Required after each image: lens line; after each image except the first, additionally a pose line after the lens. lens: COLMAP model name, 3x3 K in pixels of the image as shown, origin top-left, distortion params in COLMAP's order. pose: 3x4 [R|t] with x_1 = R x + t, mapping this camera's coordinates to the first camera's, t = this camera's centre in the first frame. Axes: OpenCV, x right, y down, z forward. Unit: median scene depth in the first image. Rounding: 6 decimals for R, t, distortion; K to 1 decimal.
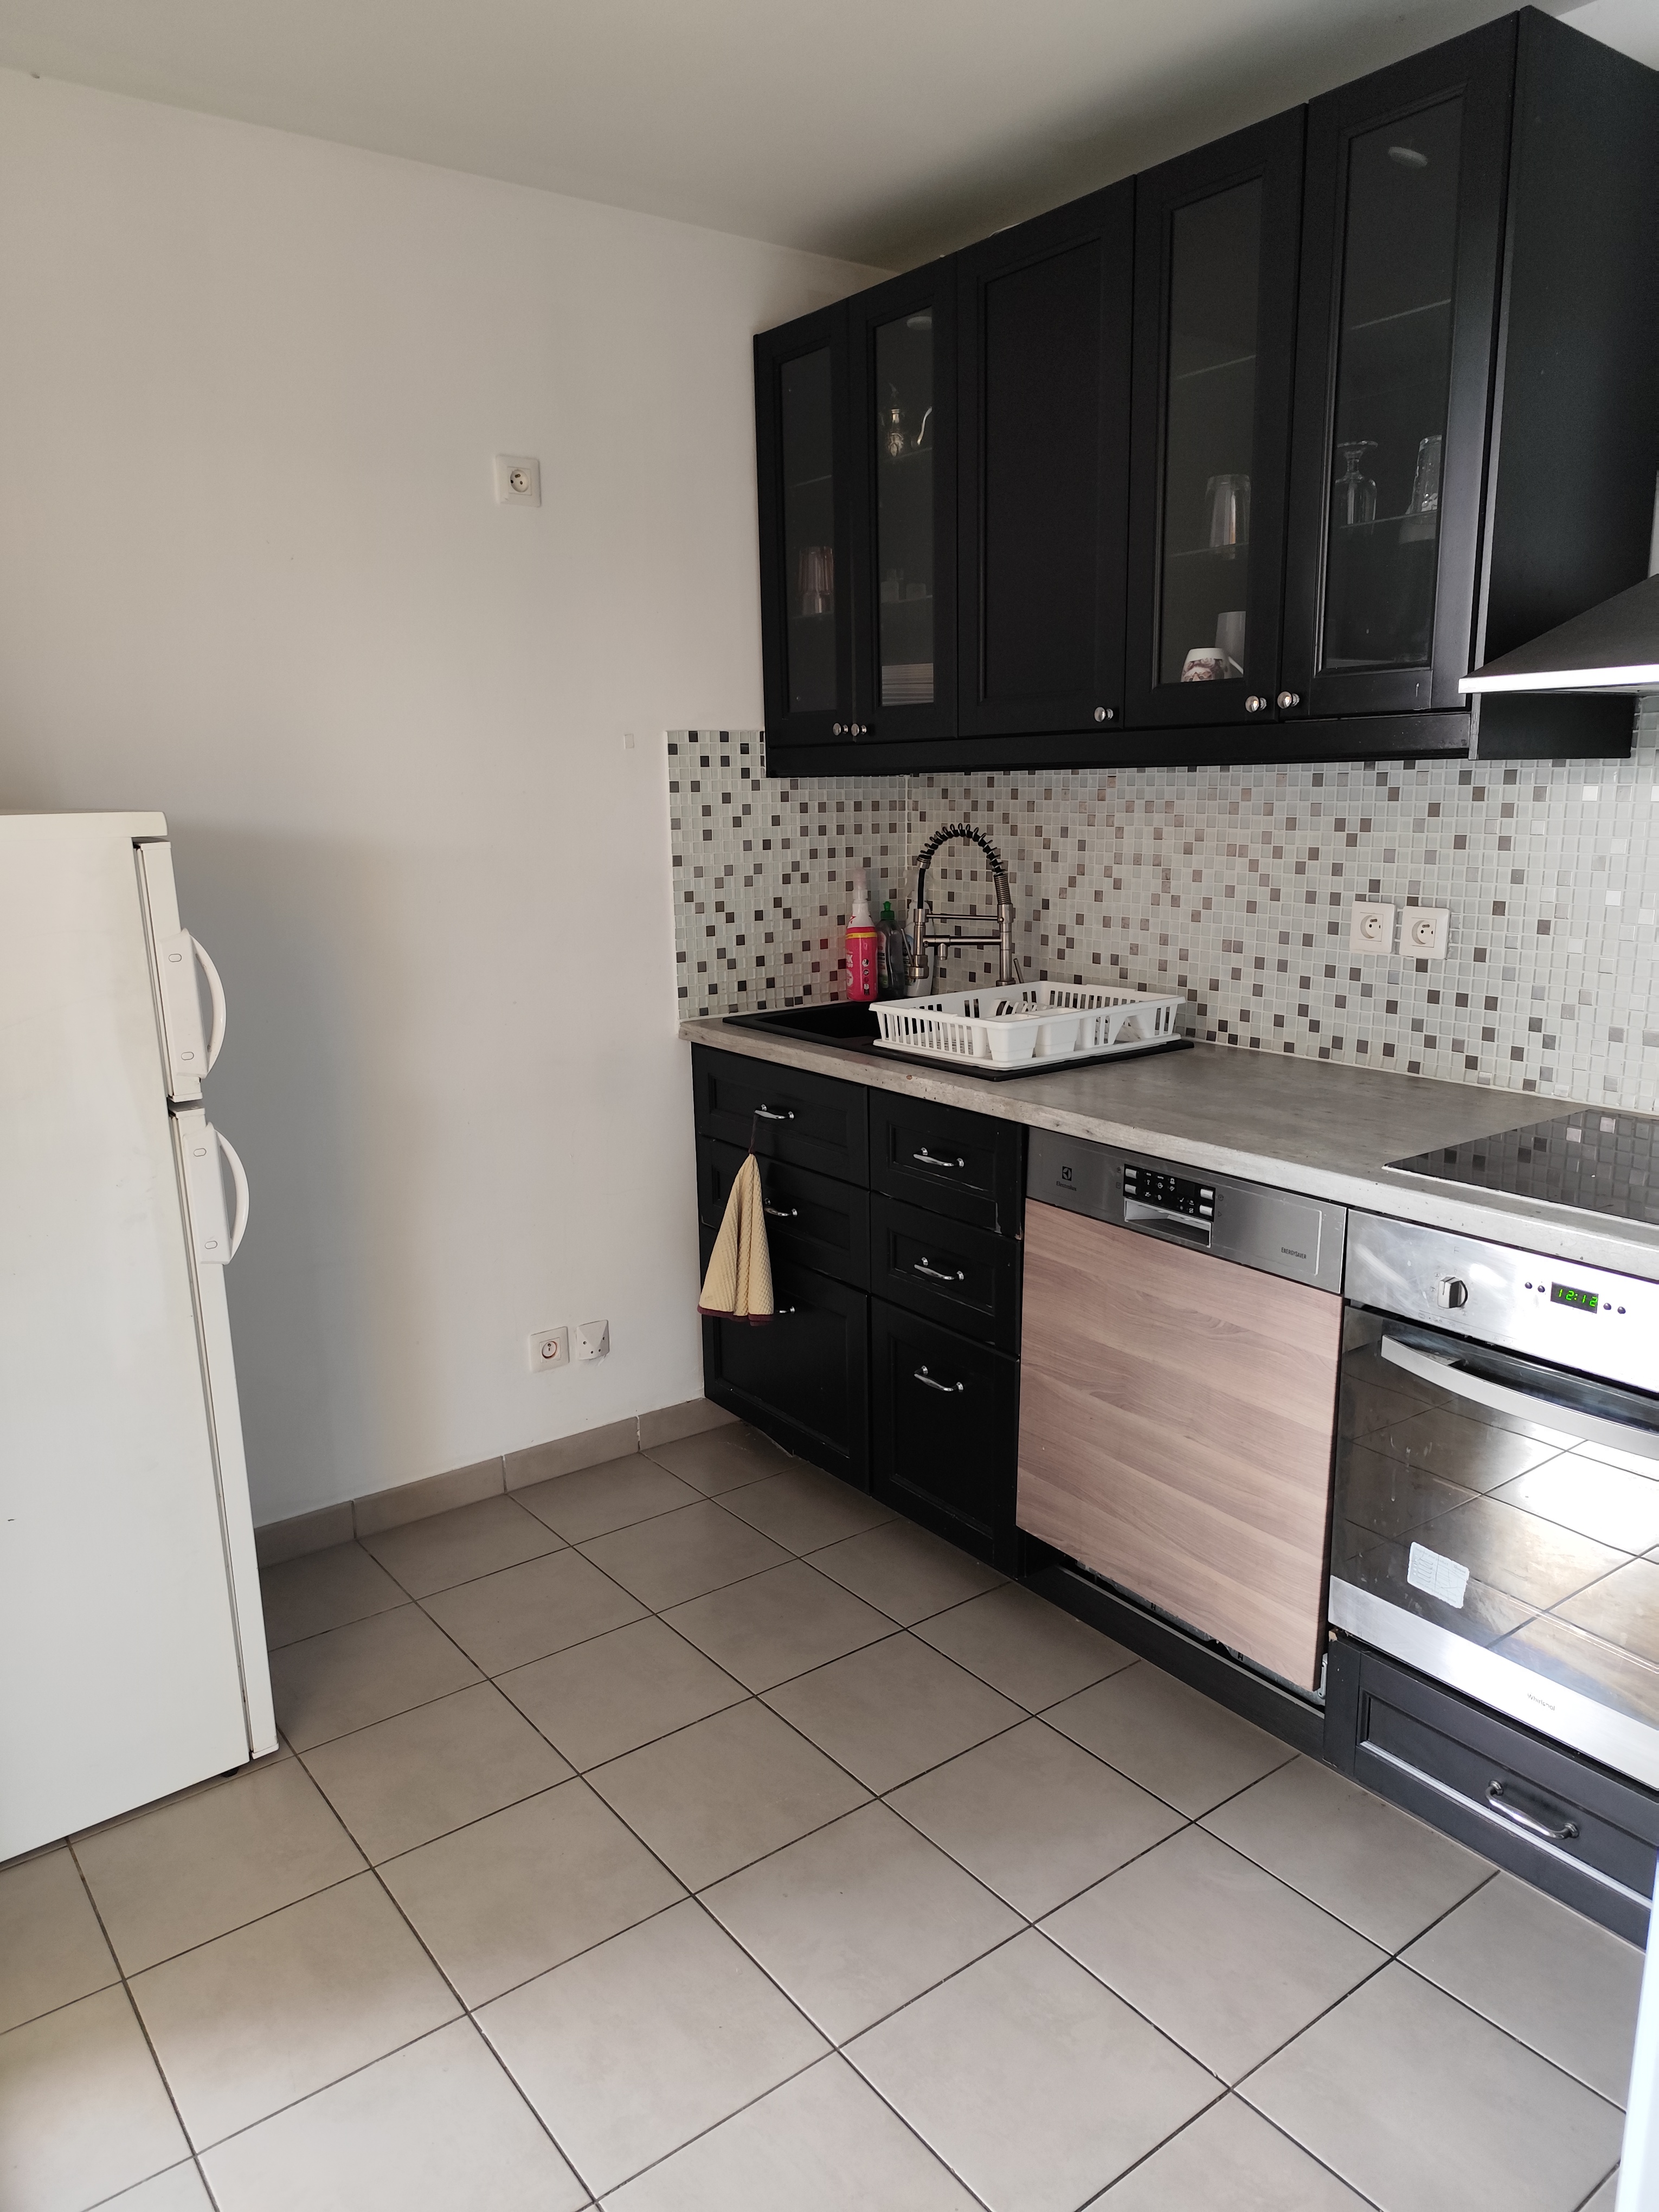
lens RADIAL K [[1503.1, 0, 828.5], [0, 1503.1, 1107.4], [0, 0, 1]] dist [-0.000077, 0.000000]
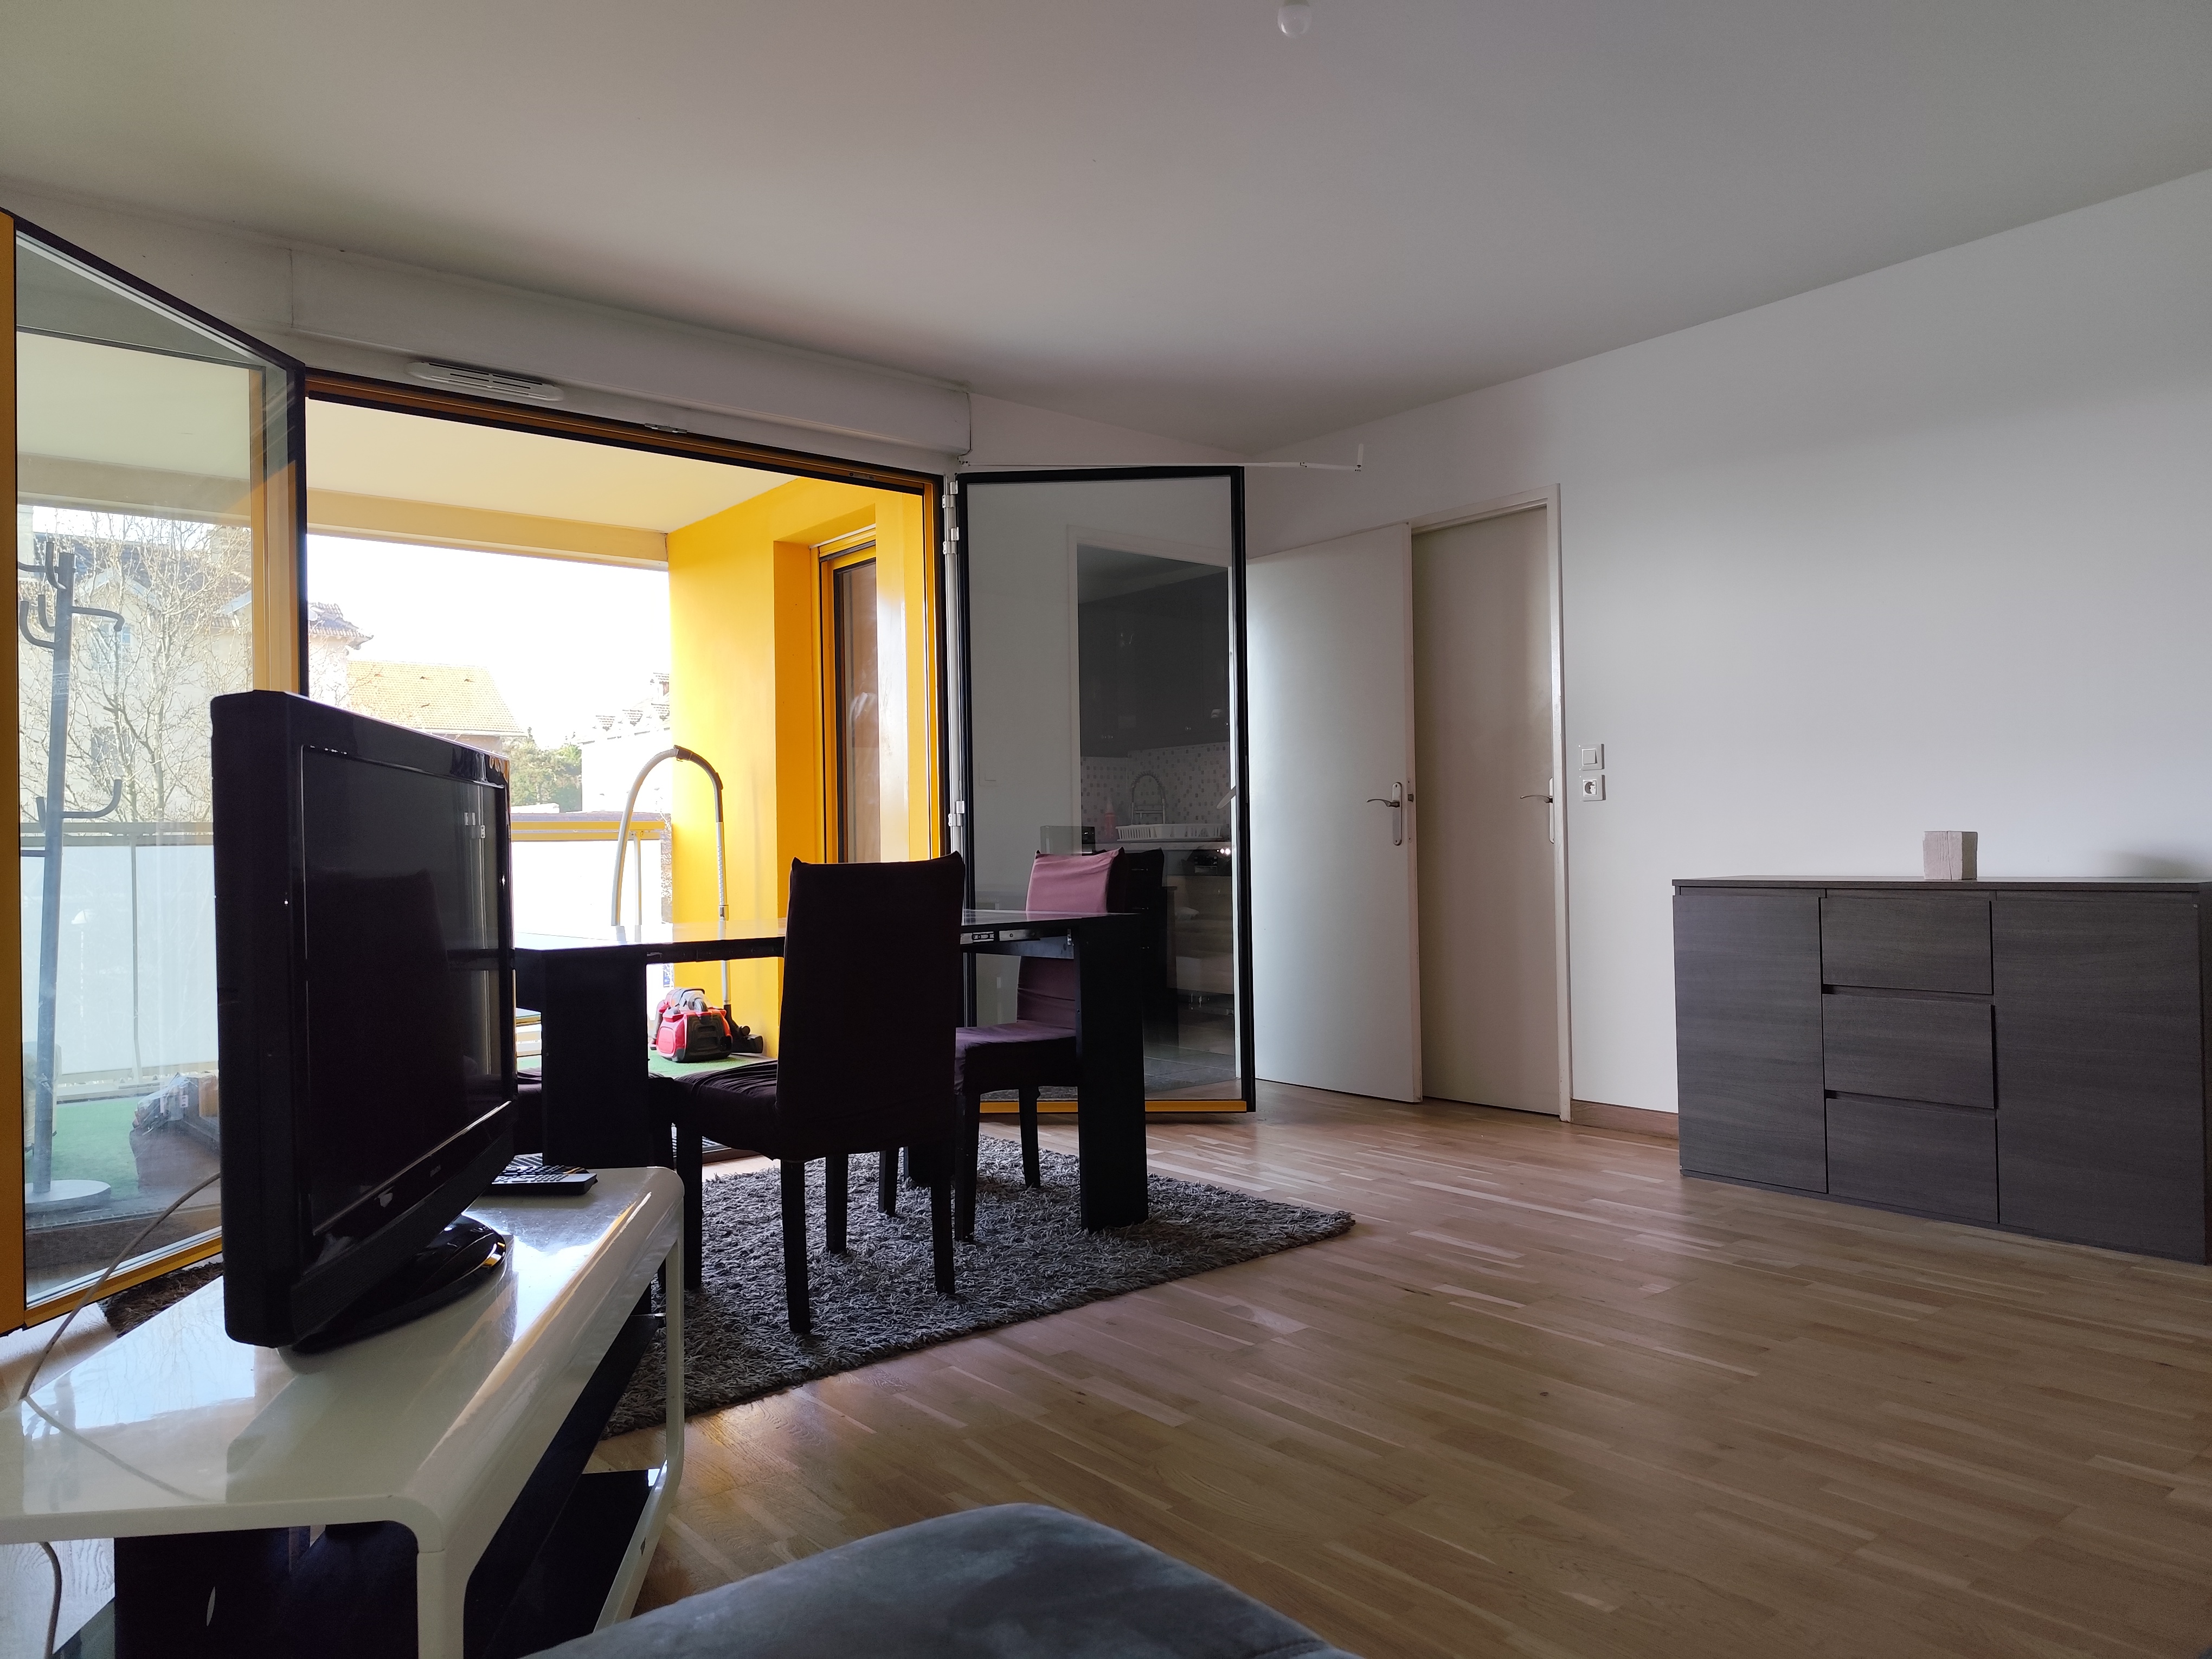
lens RADIAL K [[1503.1, 0, 1106.8], [0, 1503.1, 831.1], [0, 0, 1]] dist [-0.000077, 0.000000]
pose [[0.999013, 0.007844, 0.043725, -0.102279], [0.002124, 0.974728, -0.223383, 0.517519], [-0.044372, 0.223255, 0.973750, -1.601442]]
